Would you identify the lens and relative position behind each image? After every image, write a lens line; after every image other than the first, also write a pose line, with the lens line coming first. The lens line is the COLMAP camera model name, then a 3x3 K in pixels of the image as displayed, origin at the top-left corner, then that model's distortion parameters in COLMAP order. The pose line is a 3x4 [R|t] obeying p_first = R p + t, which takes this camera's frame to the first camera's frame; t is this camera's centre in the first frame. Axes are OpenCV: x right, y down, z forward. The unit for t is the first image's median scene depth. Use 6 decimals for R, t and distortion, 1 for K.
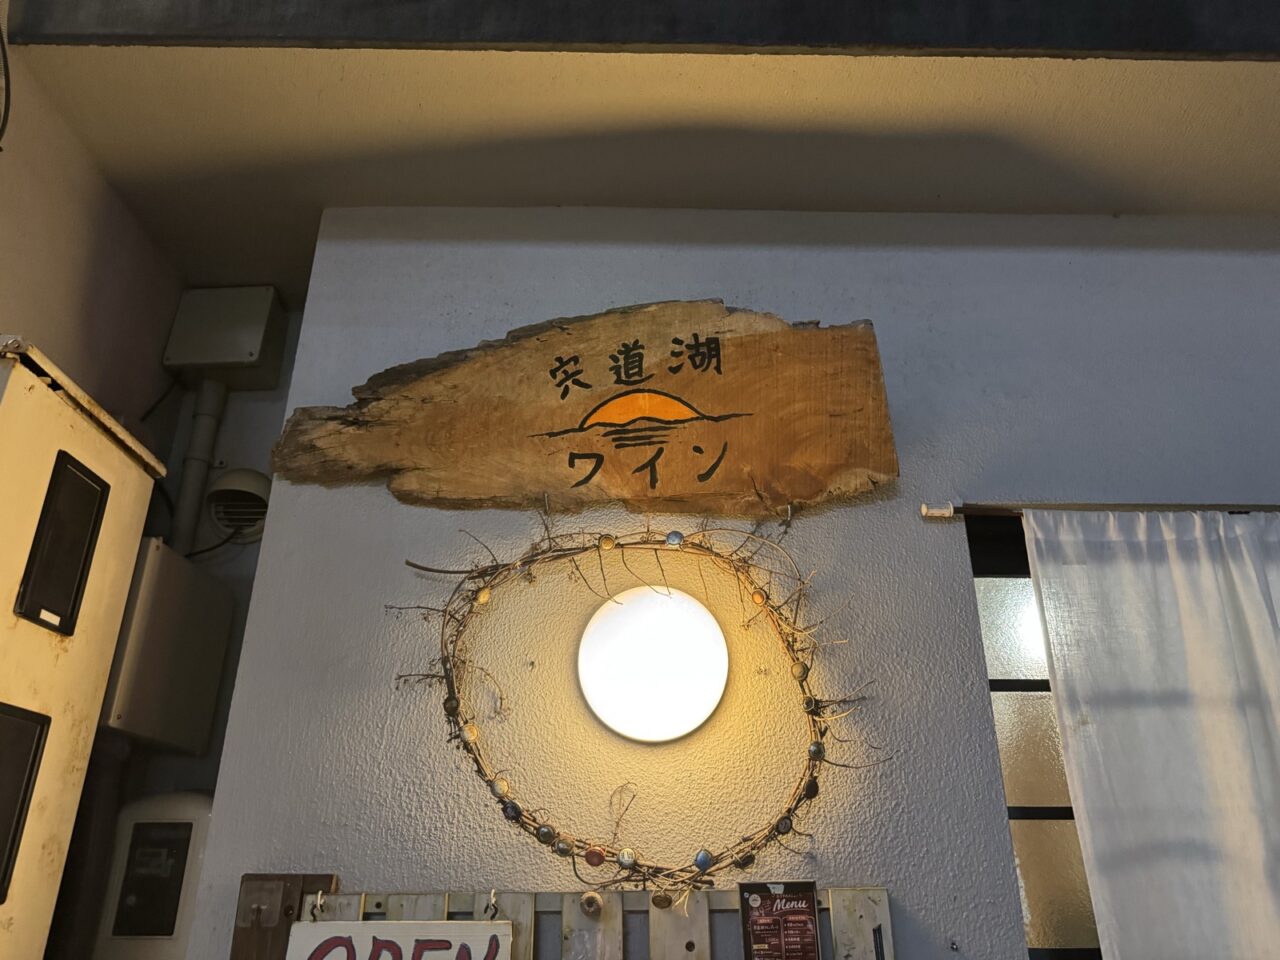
lens RADIAL K [[920.0, 0, 633.5], [0, 920.0, 486.6], [0, 0, 1]] dist [0.144441, -0.242305]
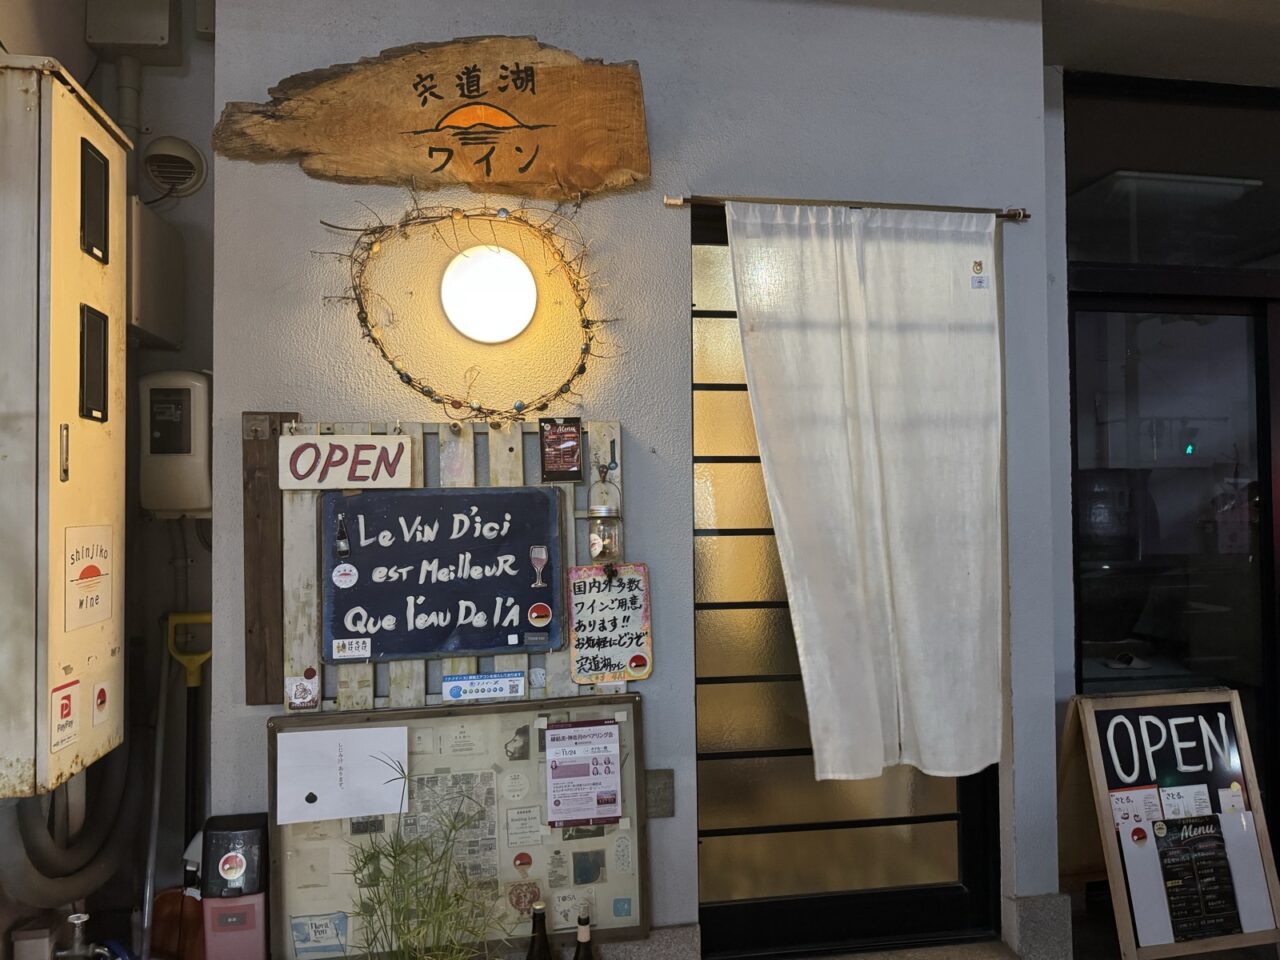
lens RADIAL K [[920.0, 0, 633.5], [0, 920.0, 486.6], [0, 0, 1]] dist [0.144441, -0.242305]
pose [[0.985609, -0.011444, 0.168654, -0.007367], [-0.051212, 0.930605, 0.362425, -0.090602], [-0.161098, -0.365847, 0.916626, -0.597246]]
